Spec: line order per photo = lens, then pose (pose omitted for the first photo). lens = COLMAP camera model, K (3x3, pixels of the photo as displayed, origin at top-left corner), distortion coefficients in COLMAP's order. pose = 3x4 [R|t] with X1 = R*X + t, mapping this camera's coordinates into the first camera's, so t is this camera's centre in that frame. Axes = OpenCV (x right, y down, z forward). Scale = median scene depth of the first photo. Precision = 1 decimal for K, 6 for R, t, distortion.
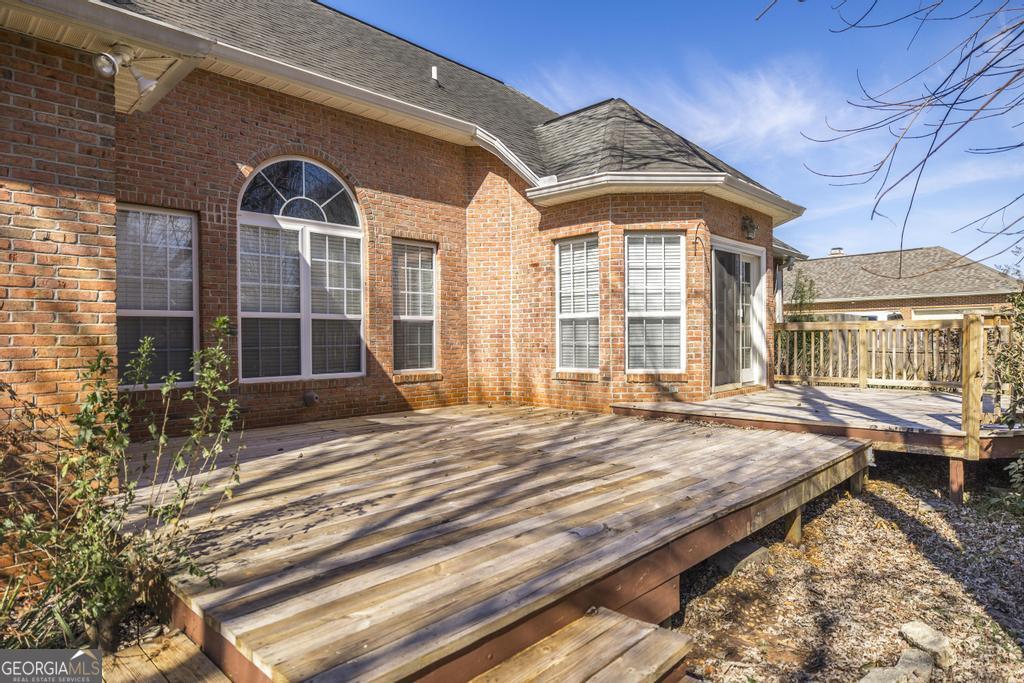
lens RADIAL K [[602.2, 0, 512.0], [0, 602.2, 341.5], [0, 0, 1]] dist [-0.000637, -0.000020]
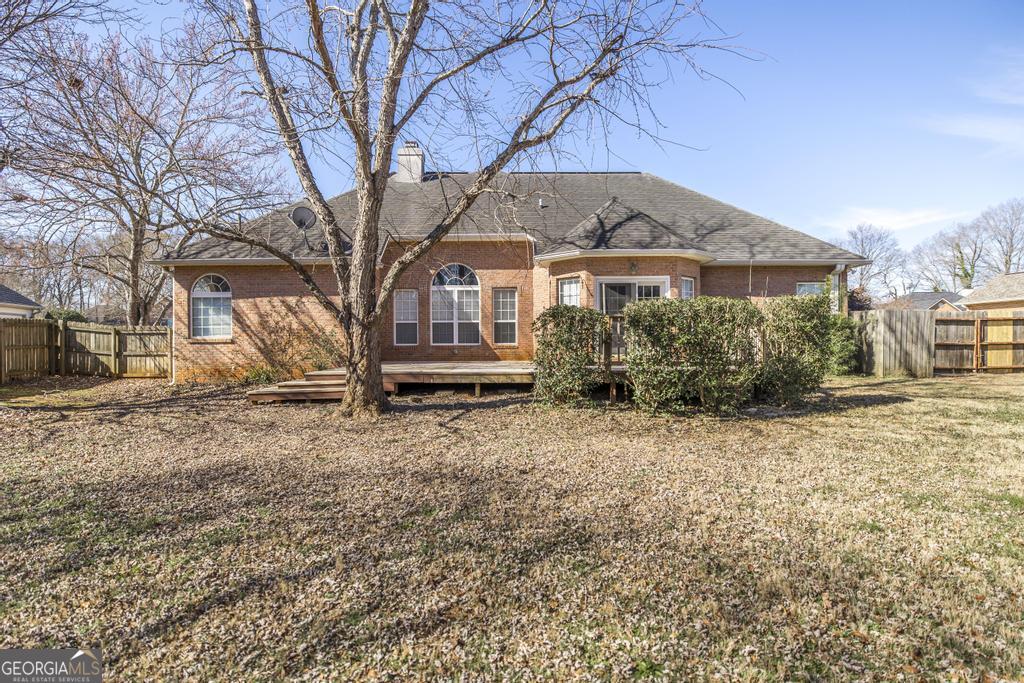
lens RADIAL K [[521.8, 0, 512.0], [0, 521.8, 341.5], [0, 0, 1]] dist [0.001719, 0.000221]
pose [[0.687861, 0.009366, -0.725782, 1.369680], [-0.006036, 0.999956, 0.007184, 0.025732], [0.725817, -0.000560, 0.687887, -0.377271]]
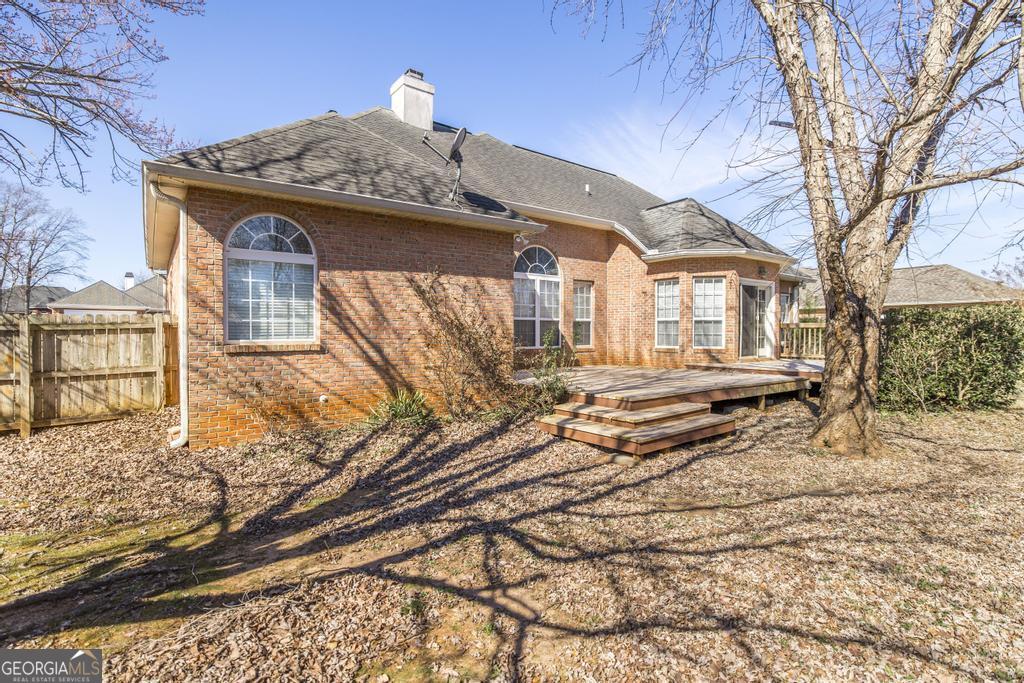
lens RADIAL K [[494.8, 0, 512.0], [0, 494.8, 341.5], [0, 0, 1]] dist [-0.000912, 0.000040]
pose [[0.987108, 0.011501, -0.159643, -0.134516], [-0.009718, 0.999881, 0.011942, 0.016015], [0.159761, -0.010236, 0.987103, -0.681743]]
